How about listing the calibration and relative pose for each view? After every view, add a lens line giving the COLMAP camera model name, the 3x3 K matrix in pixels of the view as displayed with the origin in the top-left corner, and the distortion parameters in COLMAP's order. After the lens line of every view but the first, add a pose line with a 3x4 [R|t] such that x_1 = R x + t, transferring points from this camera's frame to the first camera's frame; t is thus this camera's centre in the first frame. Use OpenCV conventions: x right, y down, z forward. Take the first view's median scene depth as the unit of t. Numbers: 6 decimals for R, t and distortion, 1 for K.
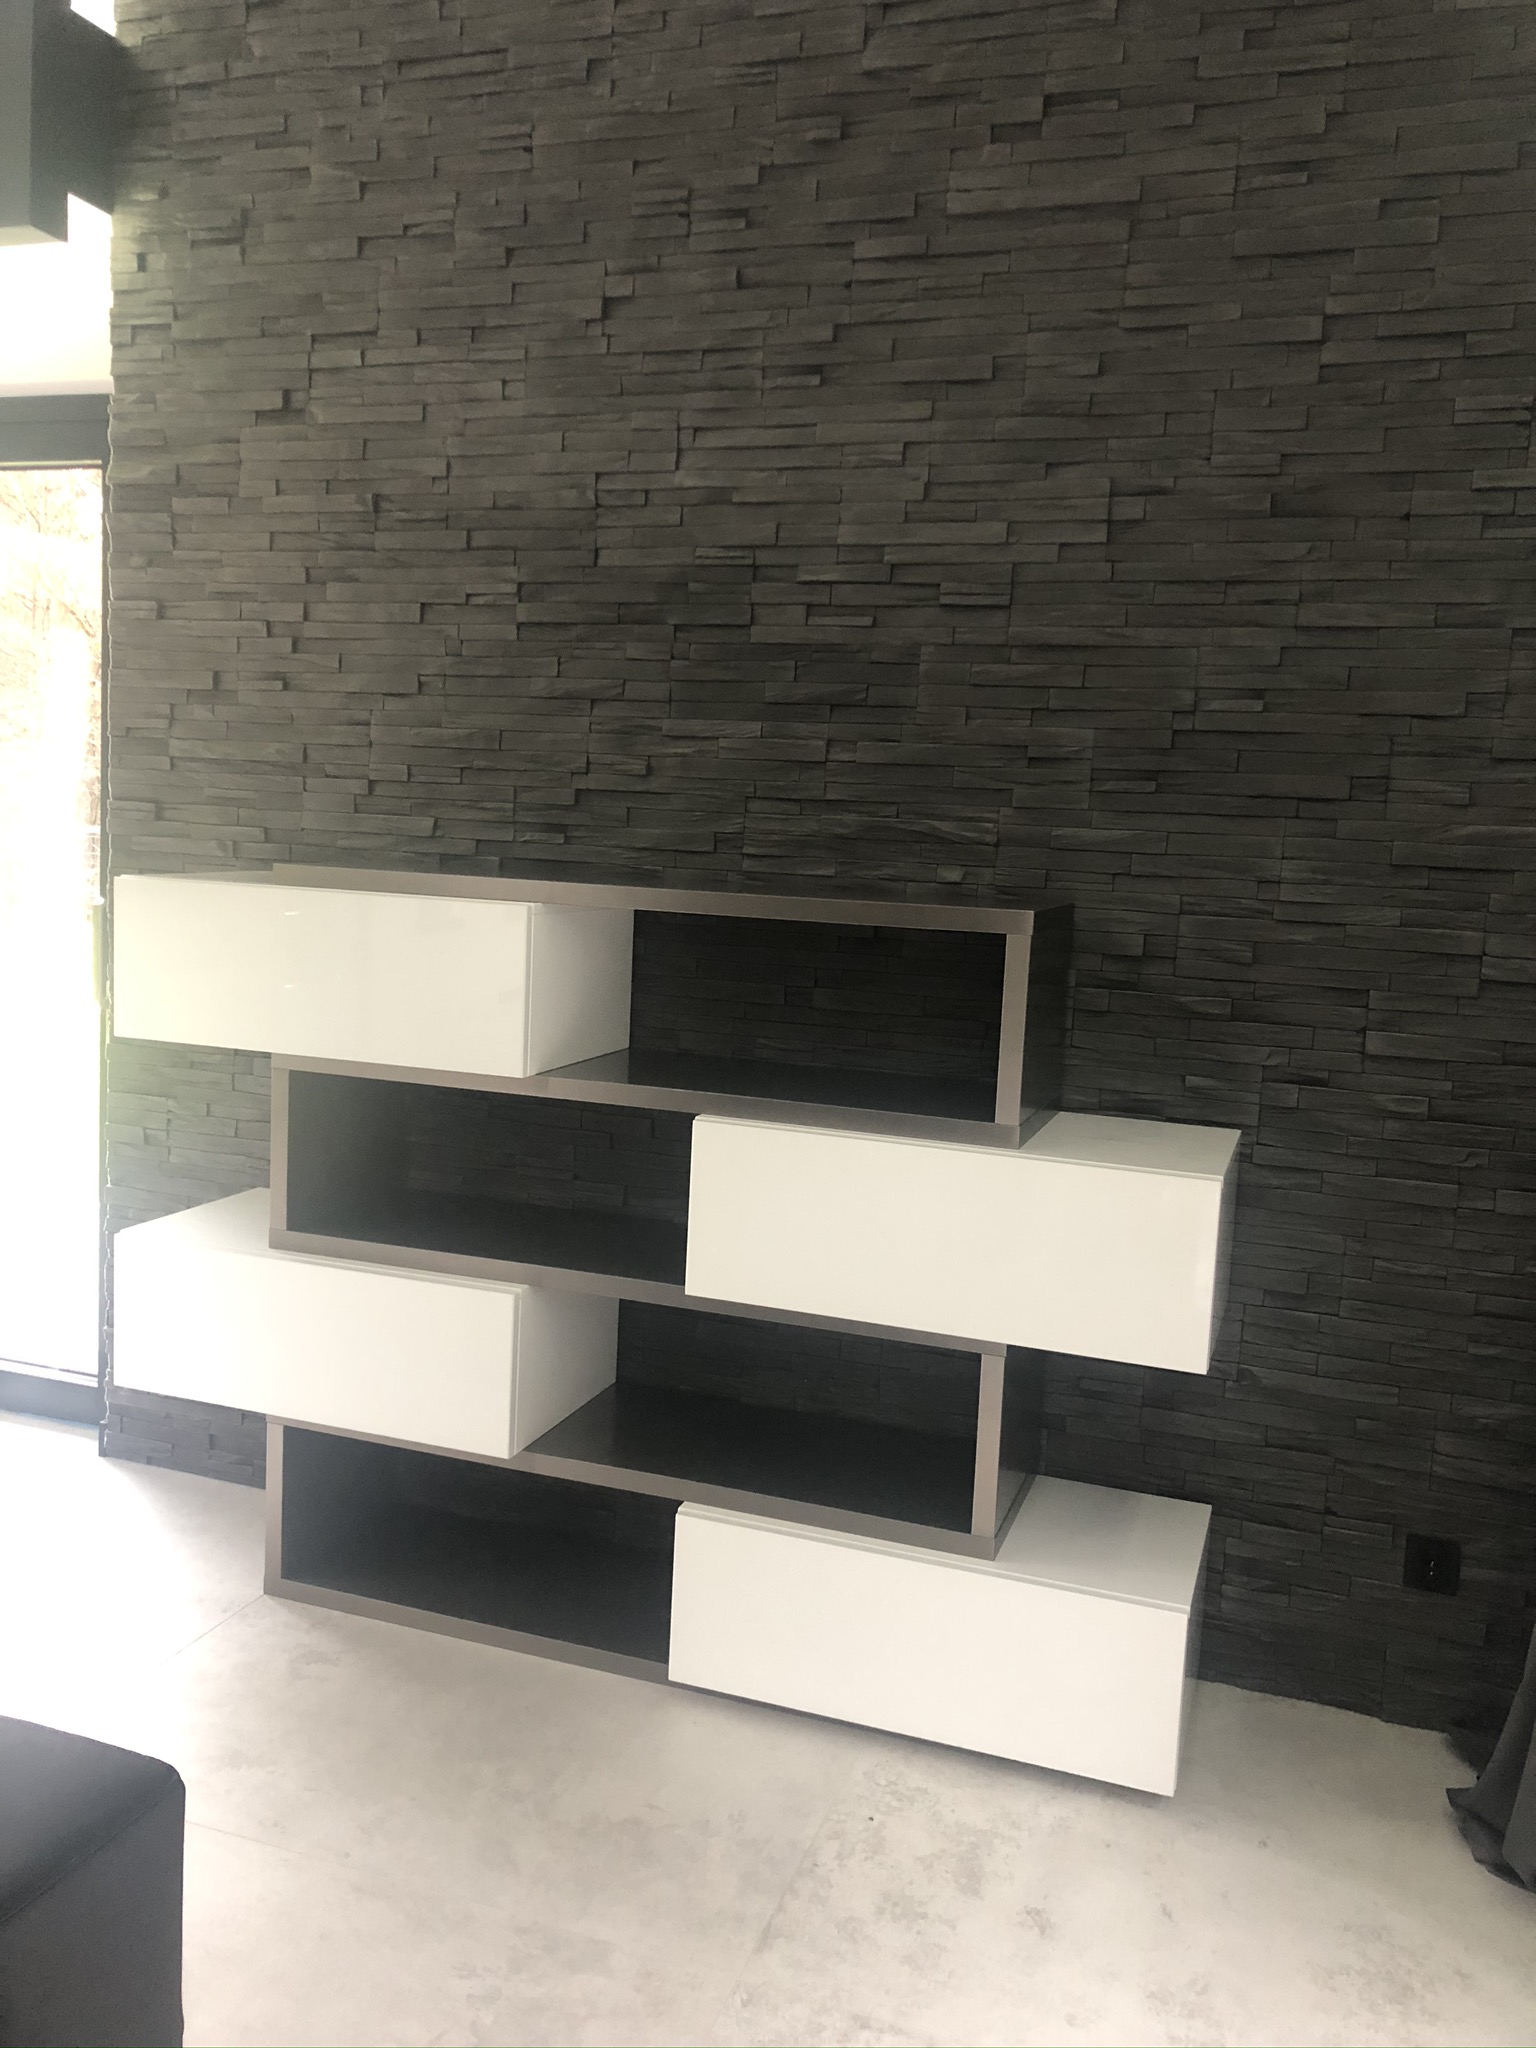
lens RADIAL K [[1669.1, 0, 768.0], [0, 1669.1, 1024.0], [0, 0, 1]] dist [0.008242, -0.013457]
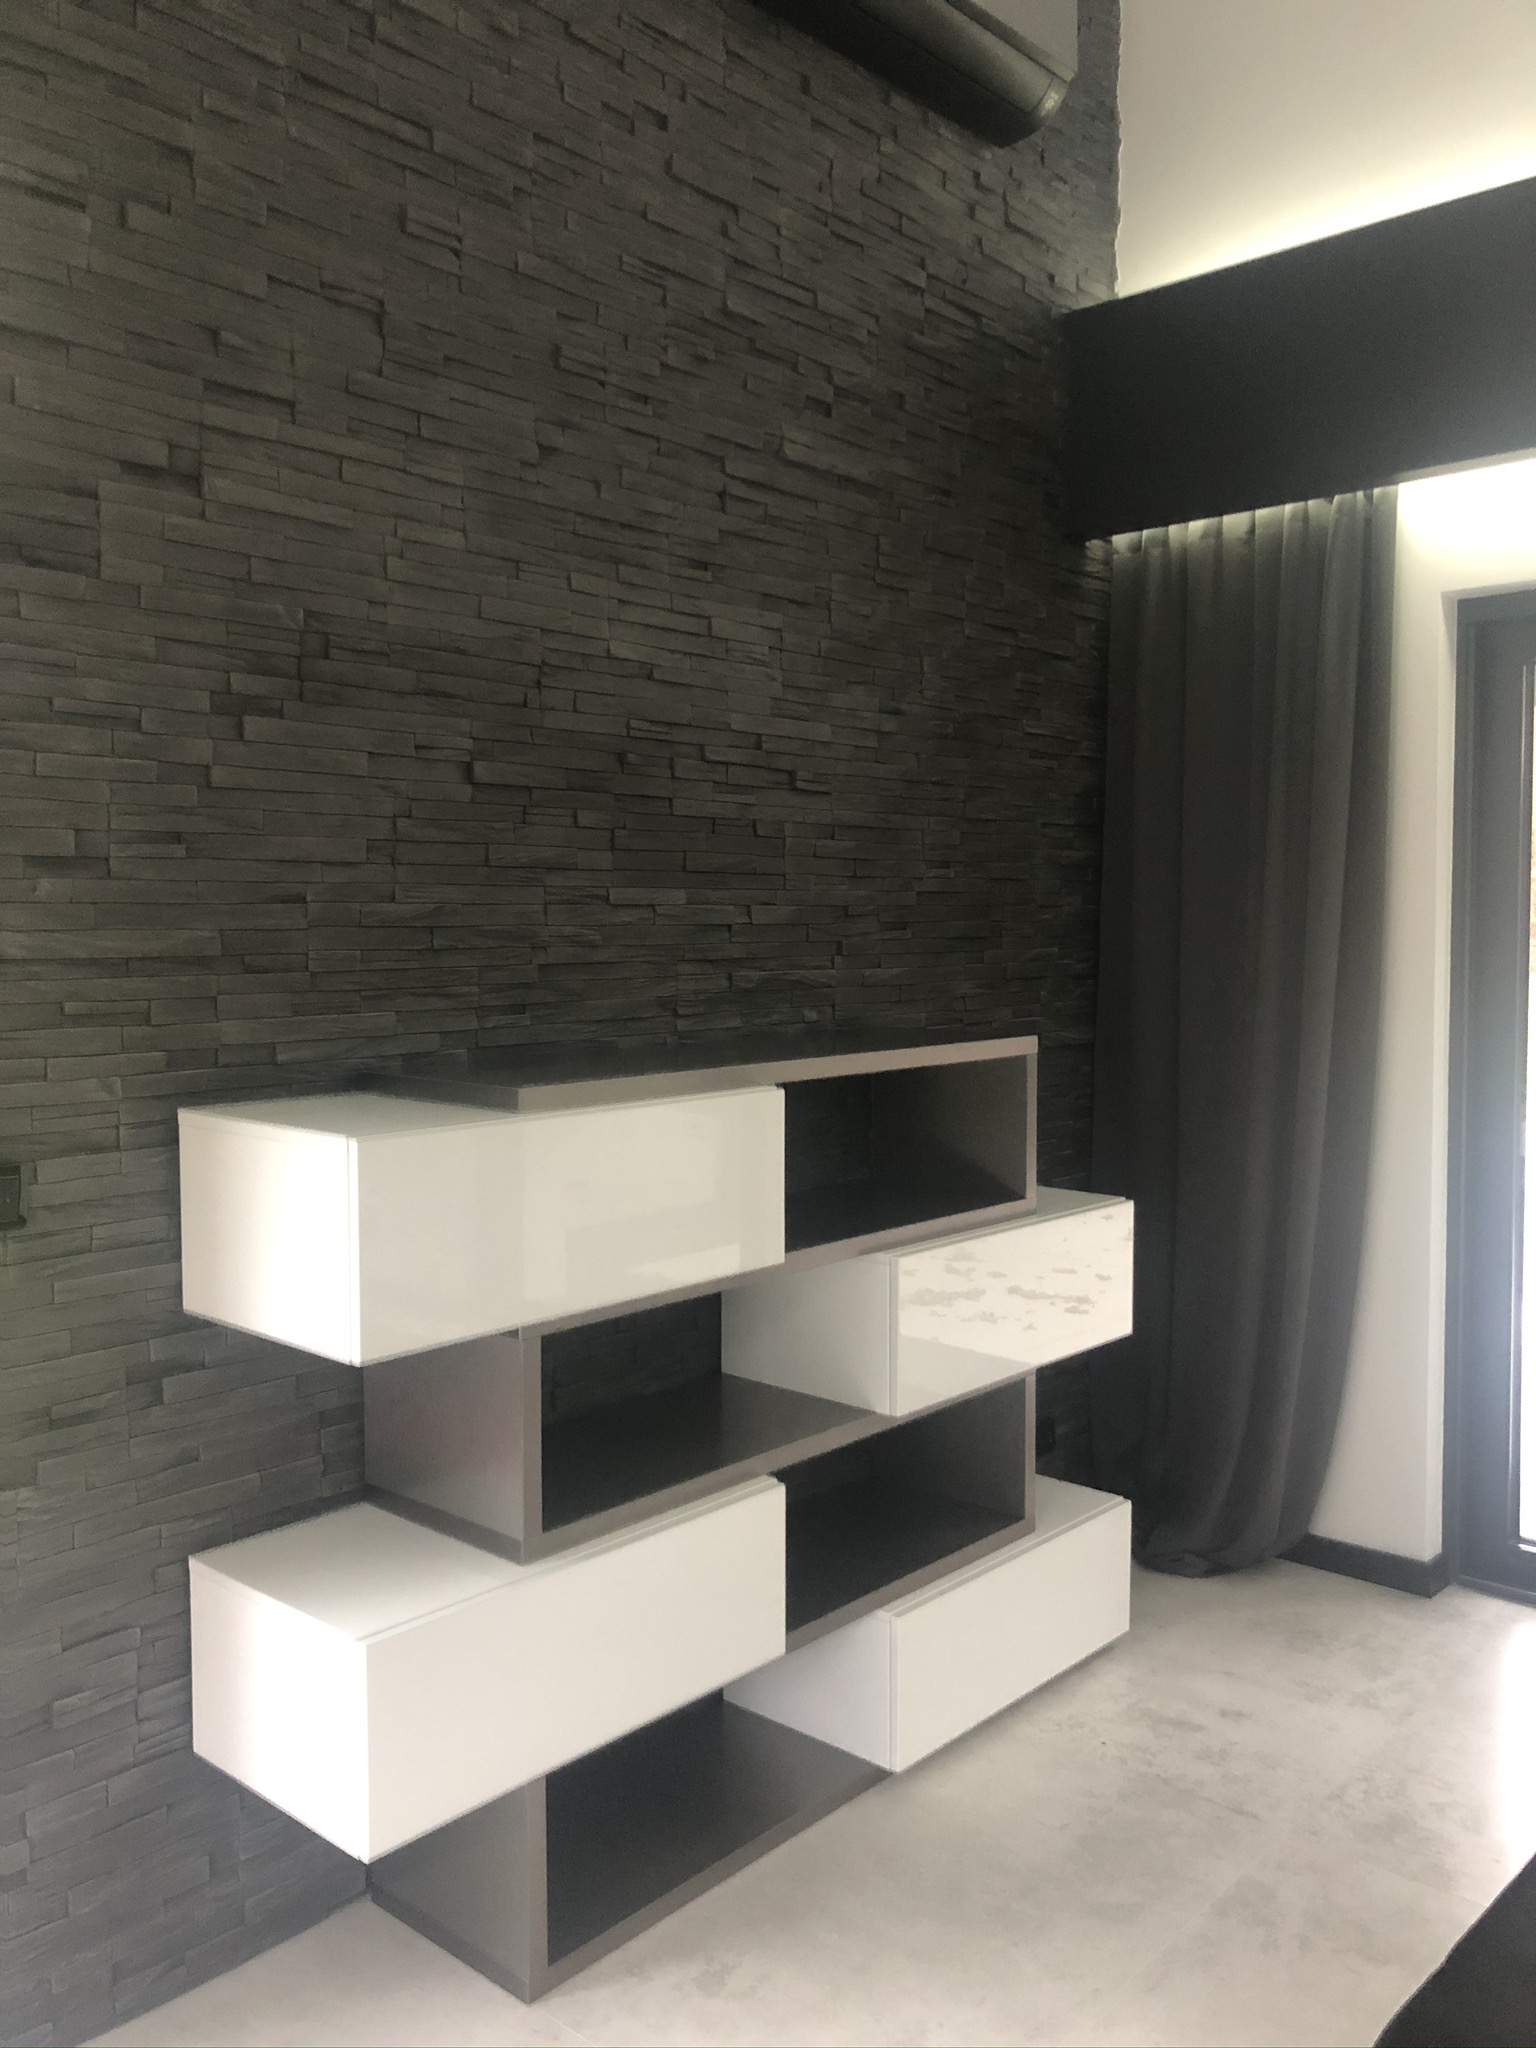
lens RADIAL K [[1669.1, 0, 768.0], [0, 1669.1, 1024.0], [0, 0, 1]] dist [0.008242, -0.013457]
pose [[0.383555, -0.108469, 0.917126, -0.949774], [0.131011, 0.989426, 0.062229, -0.155560], [-0.914178, 0.096285, 0.393710, 0.549339]]
